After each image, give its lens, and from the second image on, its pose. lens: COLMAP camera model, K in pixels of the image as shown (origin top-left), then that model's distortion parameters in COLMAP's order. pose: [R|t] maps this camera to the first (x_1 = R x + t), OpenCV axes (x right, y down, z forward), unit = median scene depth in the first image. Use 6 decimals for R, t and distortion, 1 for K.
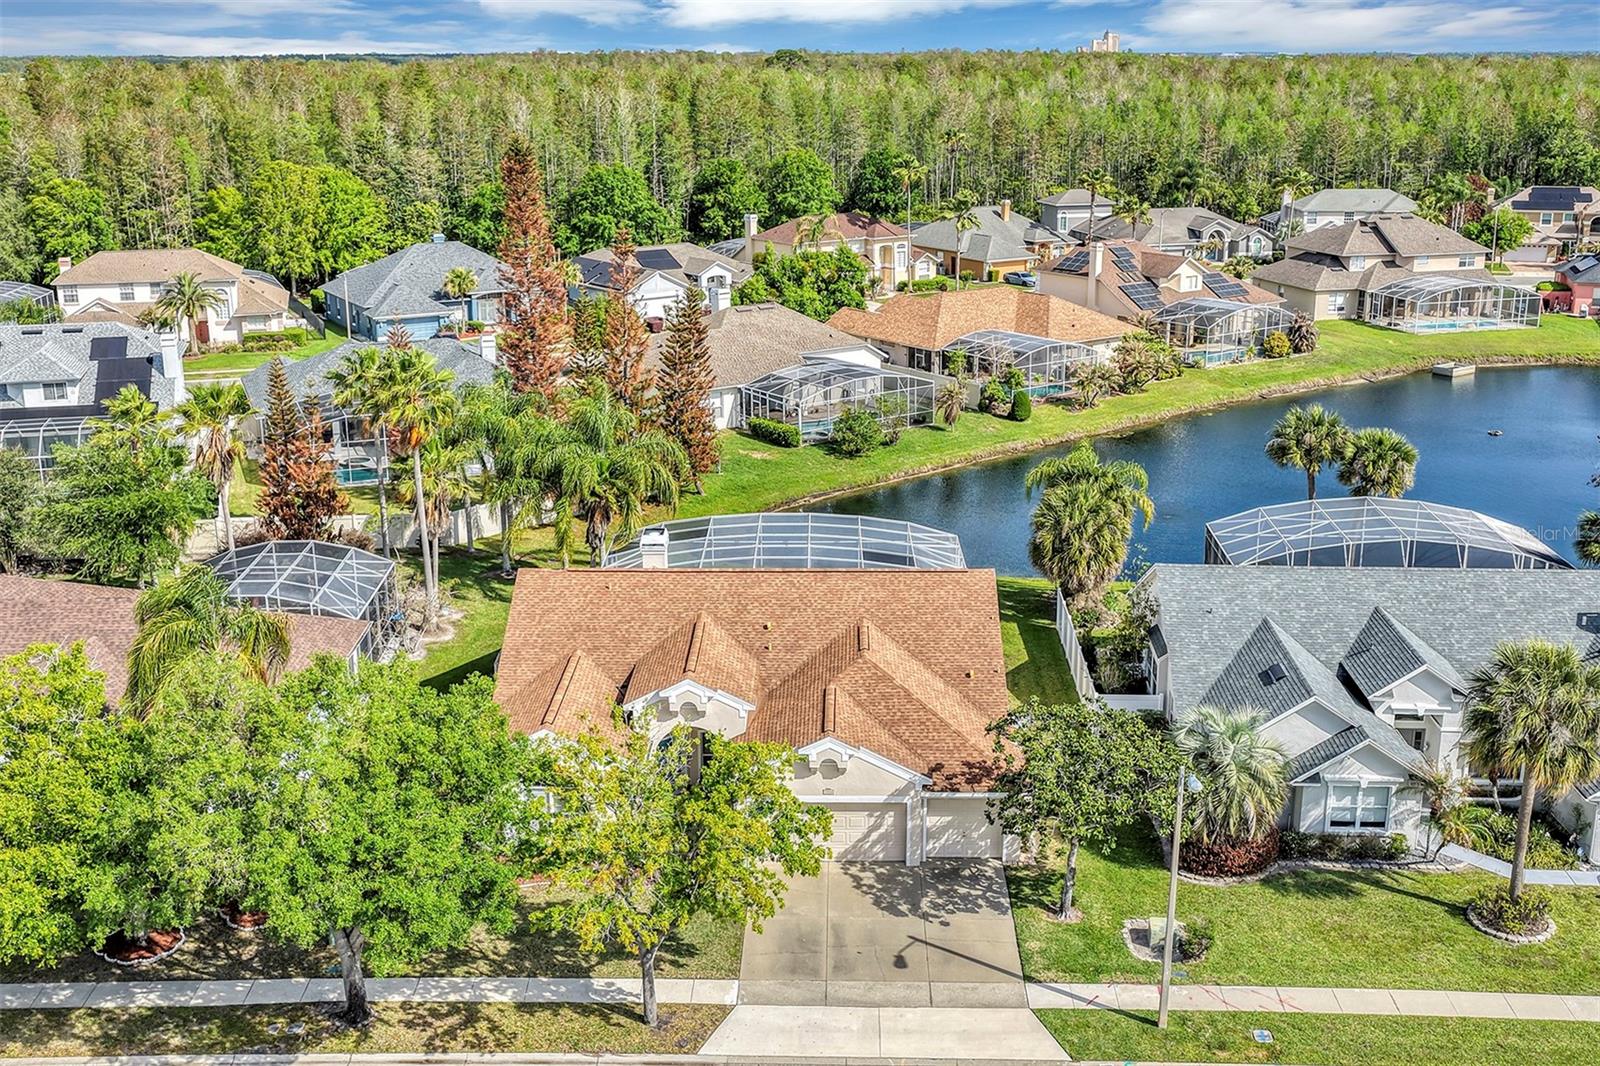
lens RADIAL K [[1658.2, 0, 800.0], [0, 1658.2, 533.0], [0, 0, 1]] dist [-0.011928, -0.007100]
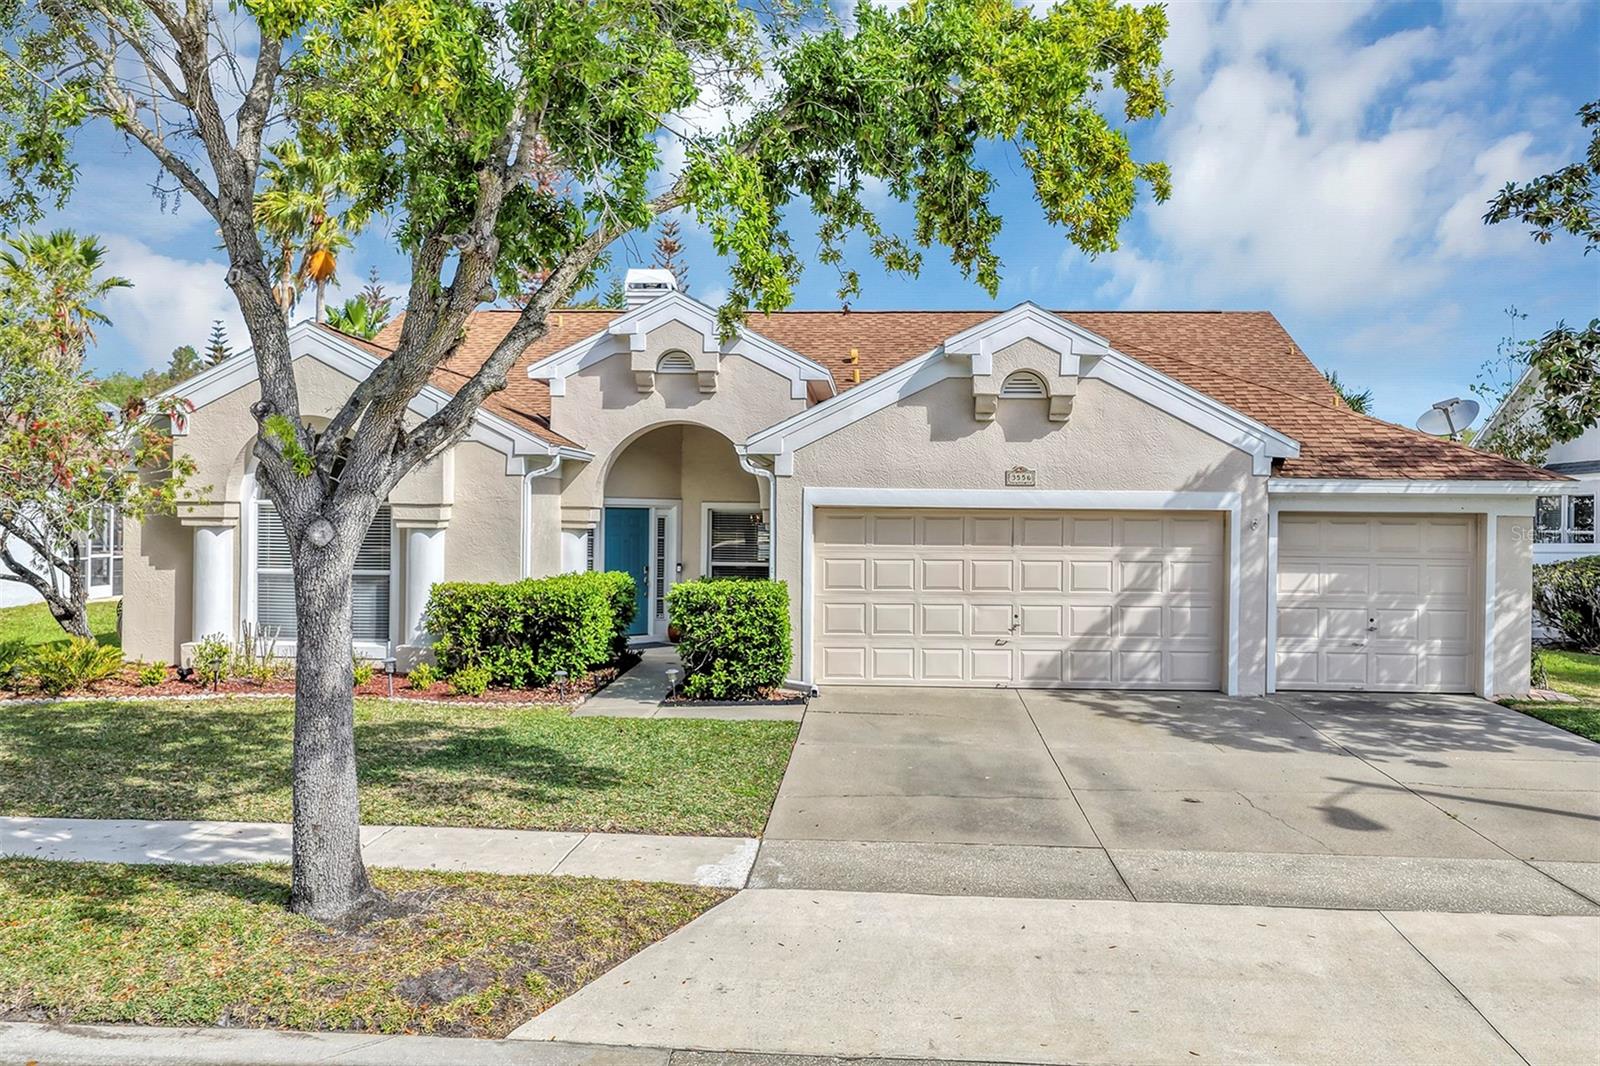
lens RADIAL K [[1332.0, 0, 801.4], [0, 1332.0, 546.4], [0, 0, 1]] dist [-0.001428, 0.004460]
pose [[0.999214, 0.018935, -0.034840, -0.021405], [-0.027206, 0.966566, -0.254972, 0.250227], [0.028847, 0.255719, 0.966321, 0.708609]]
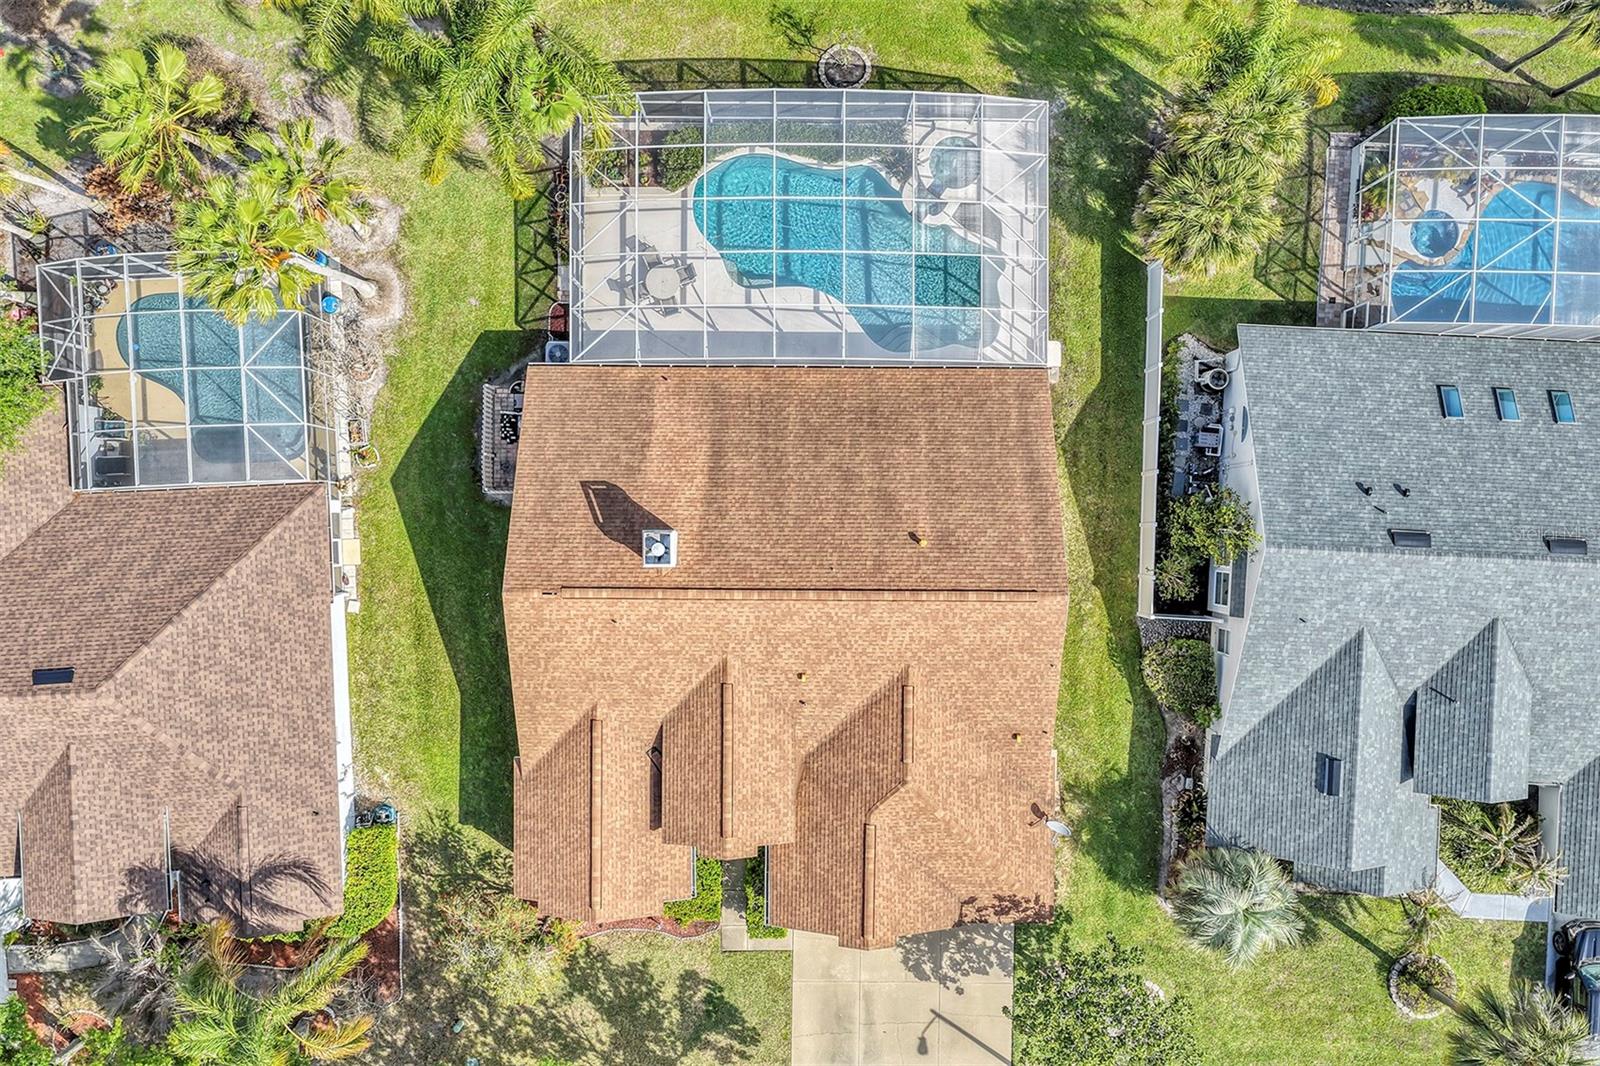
lens RADIAL K [[1331.4, 0, 800.0], [0, 1331.4, 533.0], [0, 0, 1]] dist [-0.000991, 0.008446]
pose [[0.999754, -0.021911, 0.003399, -0.024800], [0.002643, 0.269957, 0.962869, -0.758423], [-0.022015, -0.962623, 0.269948, 1.010495]]
